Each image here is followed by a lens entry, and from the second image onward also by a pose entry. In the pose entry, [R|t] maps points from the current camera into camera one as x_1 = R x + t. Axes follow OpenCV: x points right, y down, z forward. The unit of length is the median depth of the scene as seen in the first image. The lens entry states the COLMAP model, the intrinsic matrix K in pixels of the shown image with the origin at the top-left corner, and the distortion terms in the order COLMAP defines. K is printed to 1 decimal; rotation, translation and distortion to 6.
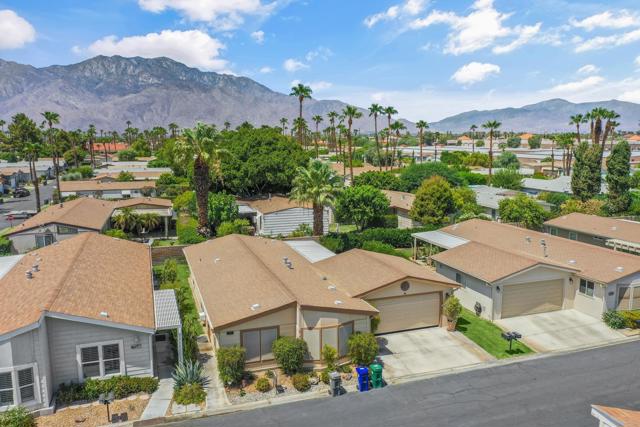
lens RADIAL K [[509.2, 0, 315.5], [0, 509.2, 211.2], [0, 0, 1]] dist [-0.016118, -0.006477]
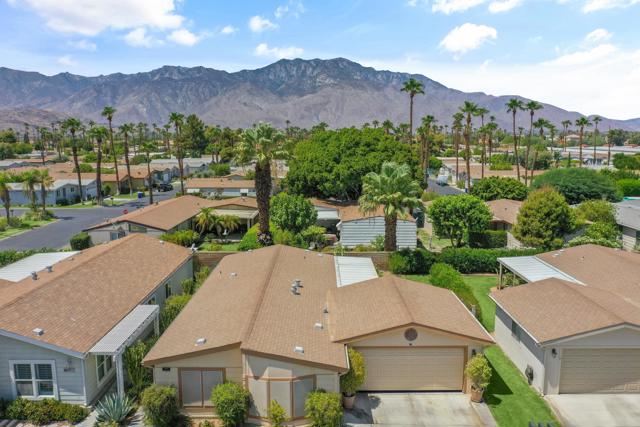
lens RADIAL K [[509.2, 0, 311.6], [0, 509.2, 213.4], [0, 0, 1]] dist [-0.016118, -0.006477]
pose [[0.942804, 0.049140, -0.329706, 0.149599], [-0.046602, 0.998792, 0.015603, -0.021680], [0.330075, 0.000655, 0.943955, 0.121534]]
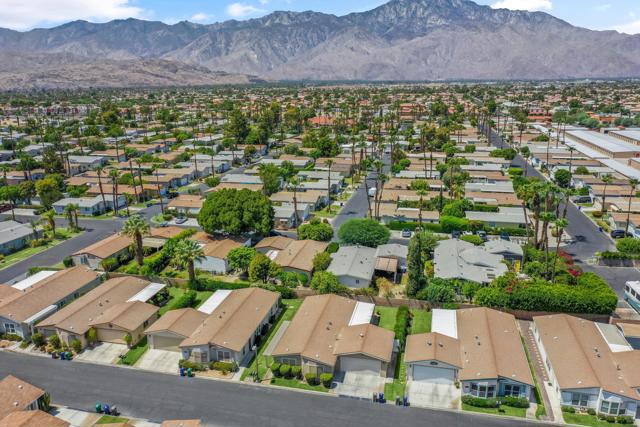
lens RADIAL K [[509.2, 0, 314.9], [0, 509.2, 214.0], [0, 0, 1]] dist [-0.016118, -0.006477]
pose [[0.850336, 0.128606, -0.510283, 1.185763], [-0.064713, 0.987873, 0.141135, -0.430006], [0.522246, -0.086991, 0.848347, -0.281913]]
